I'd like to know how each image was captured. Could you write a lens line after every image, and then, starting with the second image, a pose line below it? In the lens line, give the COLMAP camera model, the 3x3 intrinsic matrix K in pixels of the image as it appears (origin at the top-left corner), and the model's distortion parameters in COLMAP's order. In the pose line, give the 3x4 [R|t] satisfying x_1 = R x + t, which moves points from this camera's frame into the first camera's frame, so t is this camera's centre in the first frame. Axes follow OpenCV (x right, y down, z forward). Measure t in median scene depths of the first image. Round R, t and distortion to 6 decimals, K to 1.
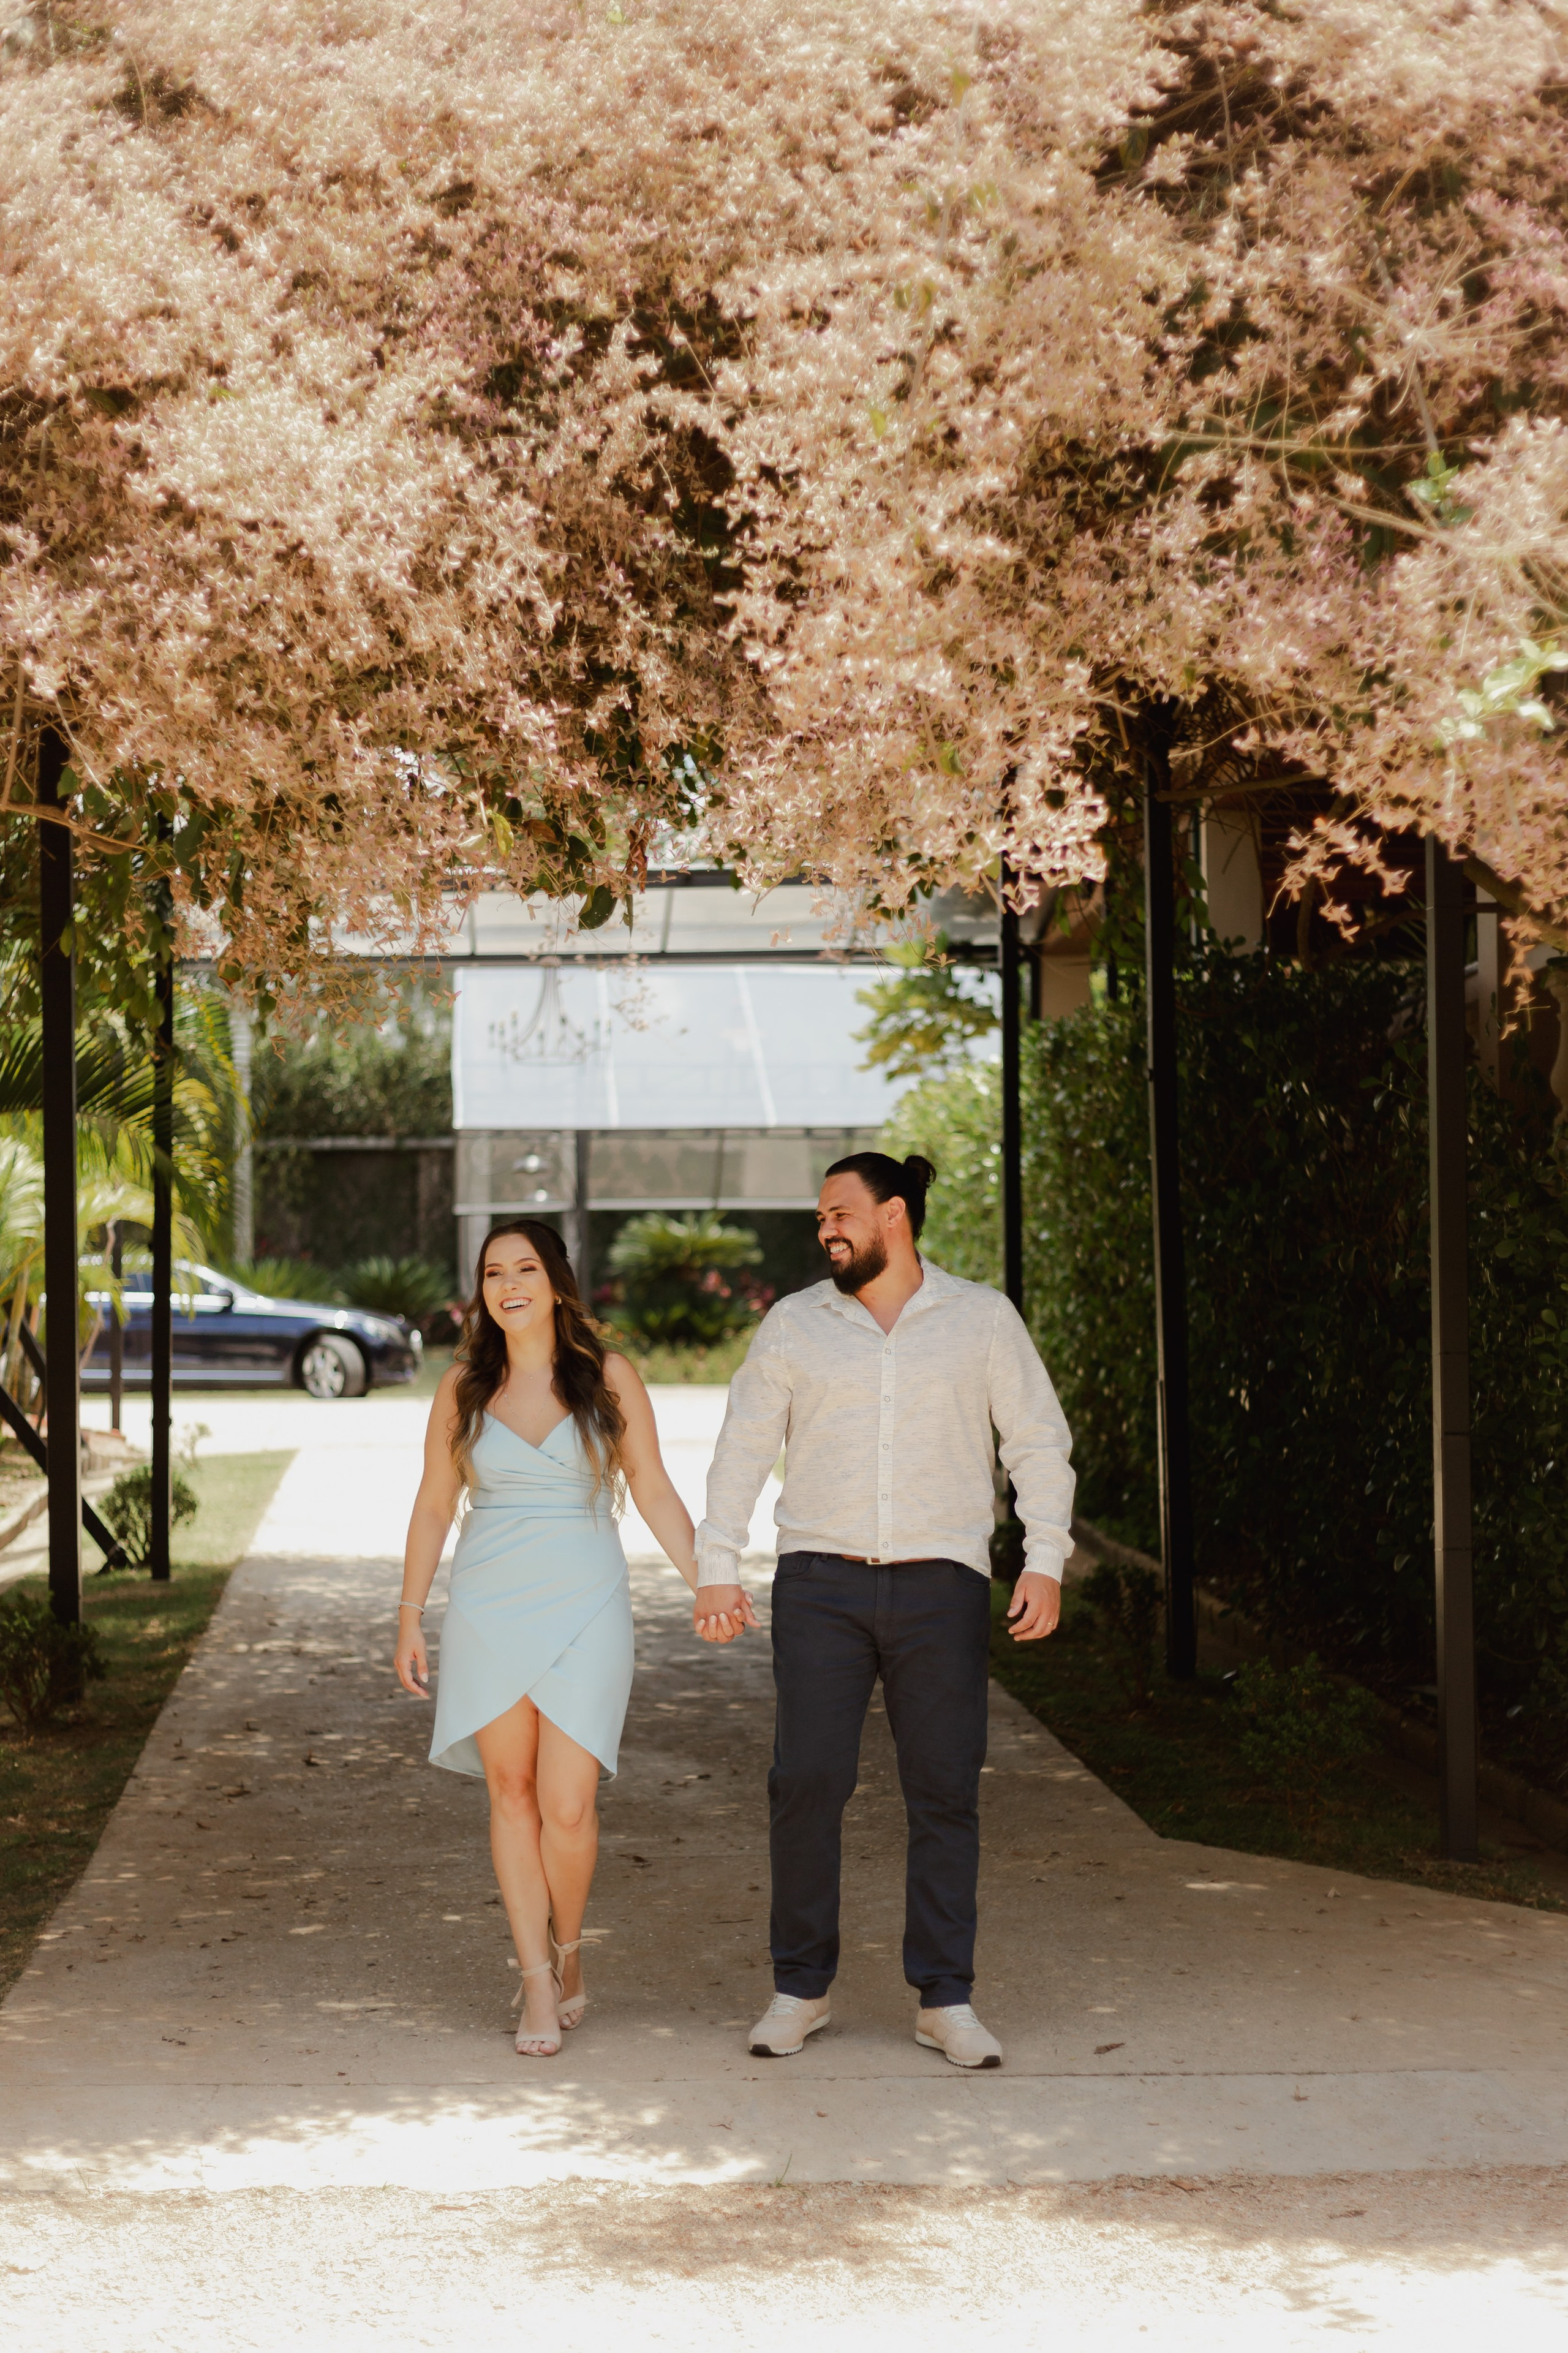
lens RADIAL K [[3599.1, 0, 784.0], [0, 3599.1, 1176.5], [0, 0, 1]] dist [0.012555, -0.023445]
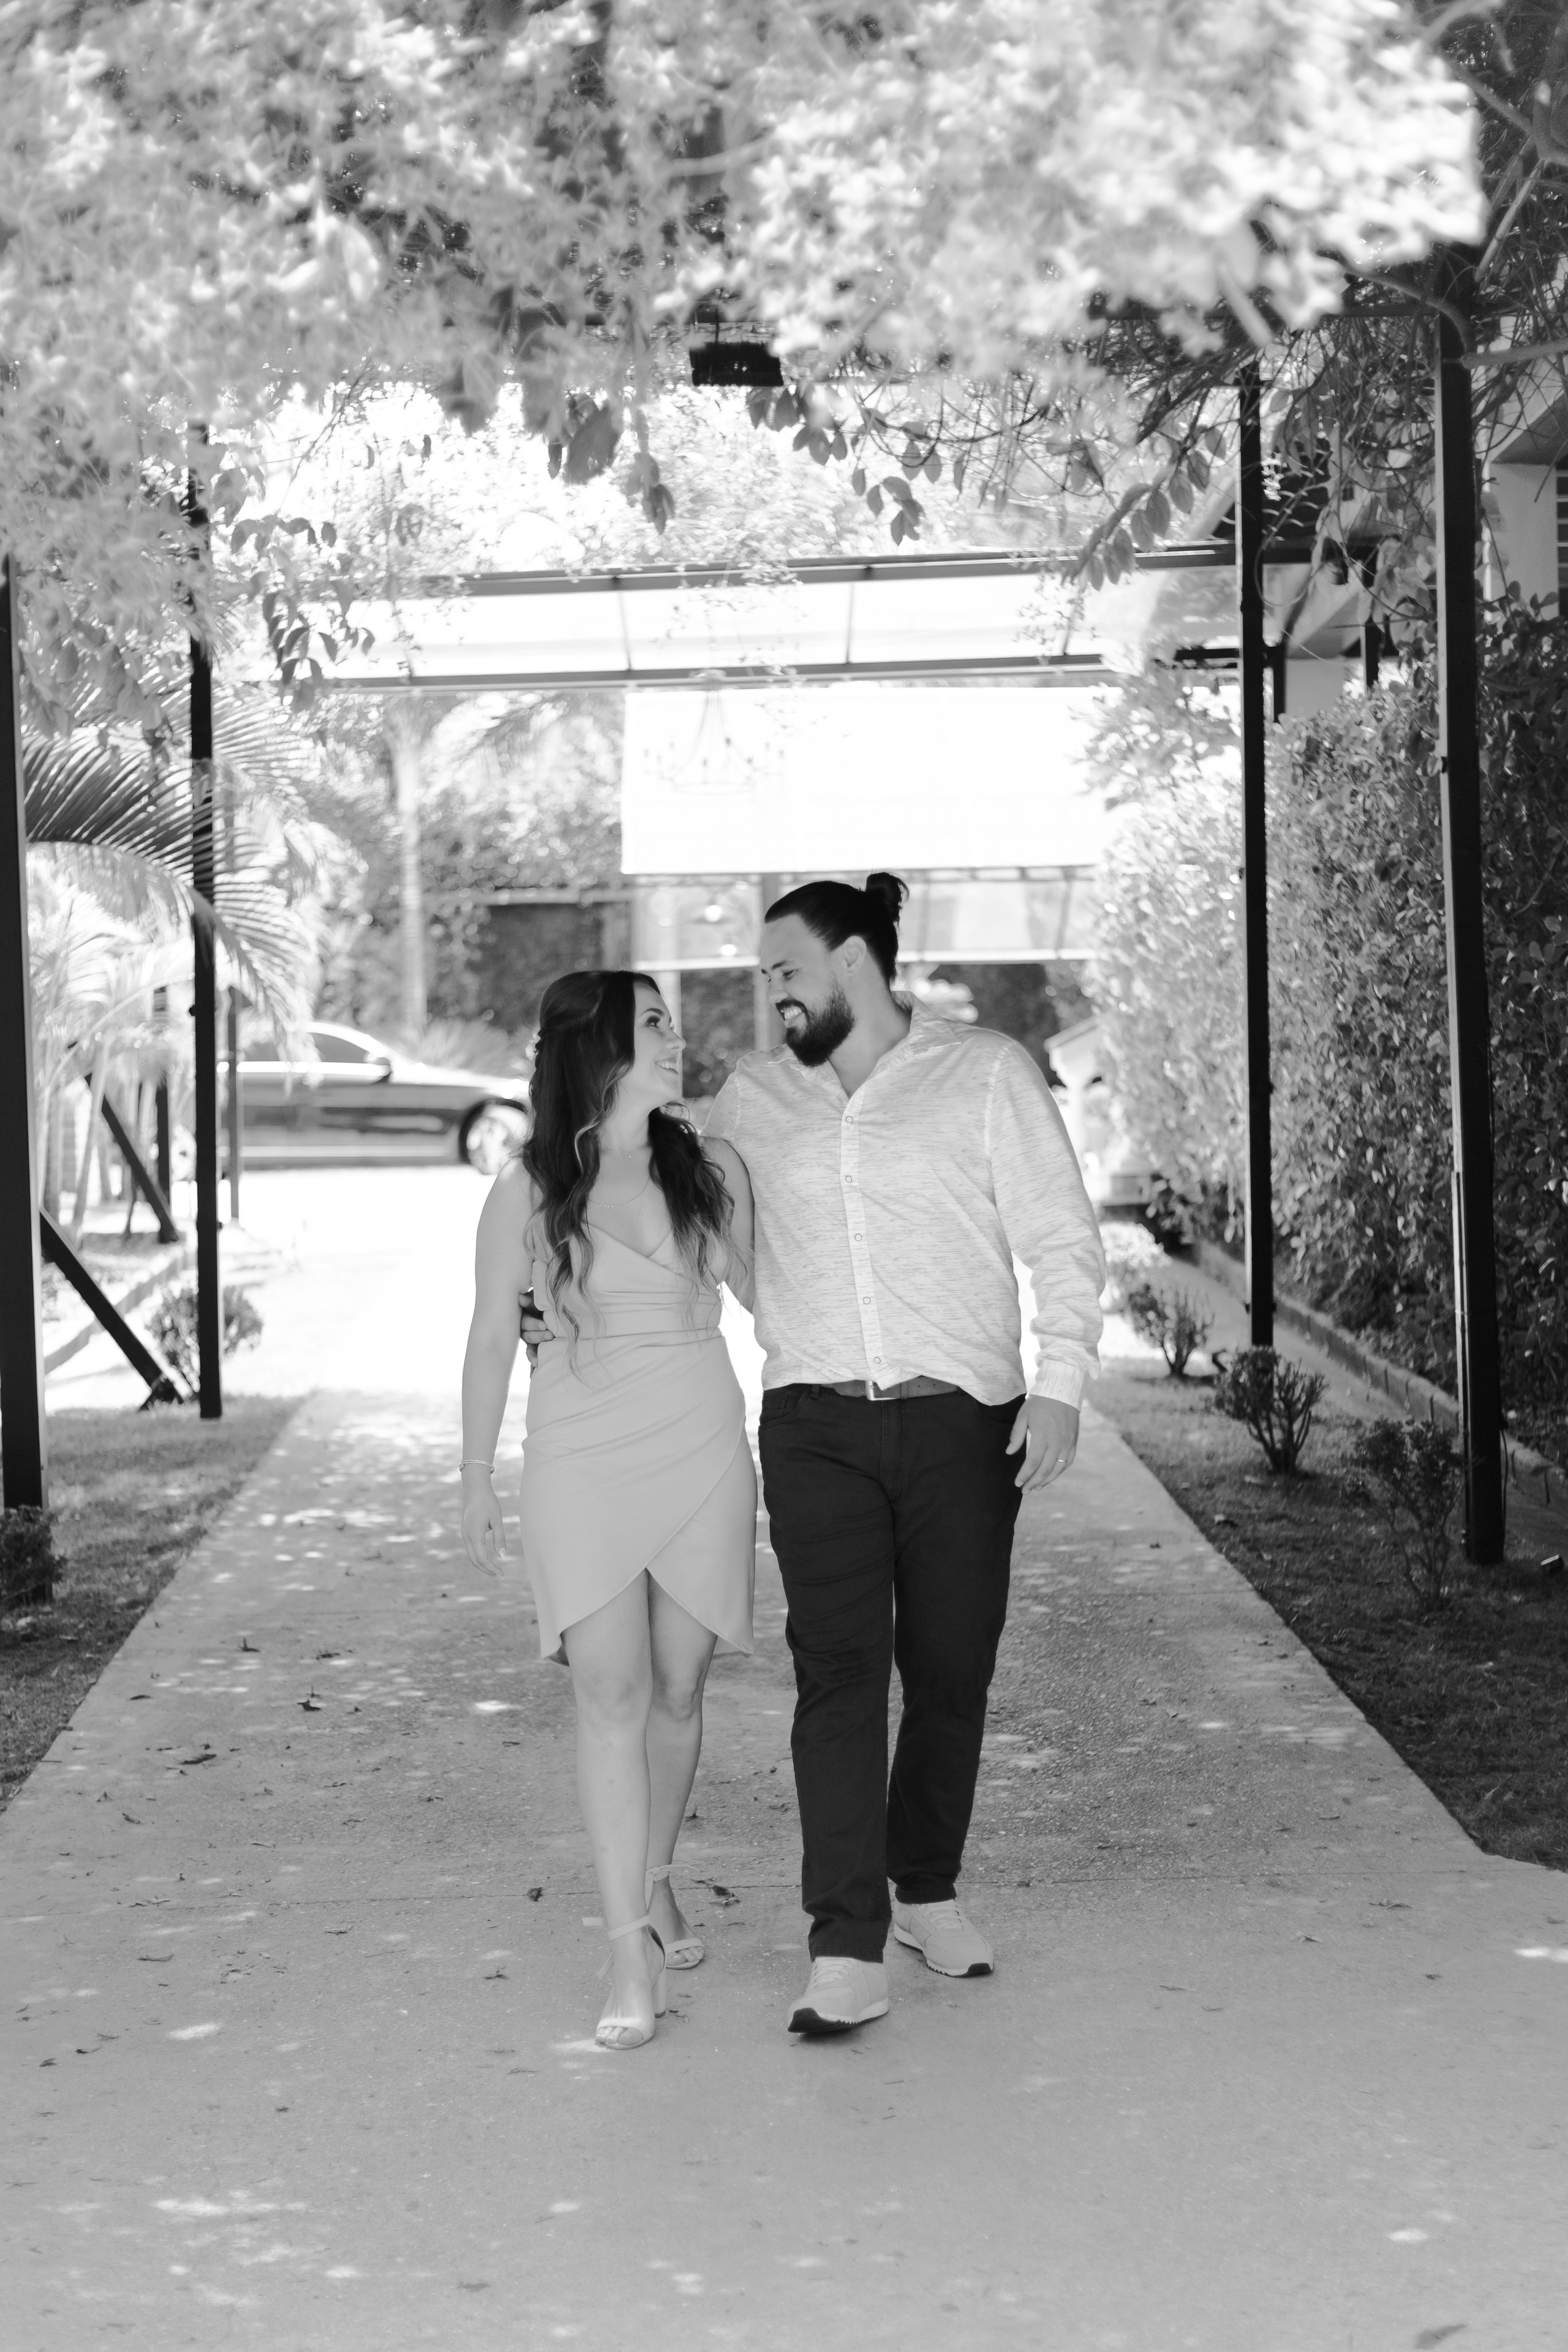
lens RADIAL K [[3179.4, 0, 782.5], [0, 3179.4, 1256.1], [0, 0, 1]] dist [-0.015611, -0.025547]
pose [[0.996708, -0.006947, -0.080777, 0.014556], [0.014822, 0.995145, 0.097296, 0.006205], [0.079709, -0.098173, 0.991972, 0.274928]]
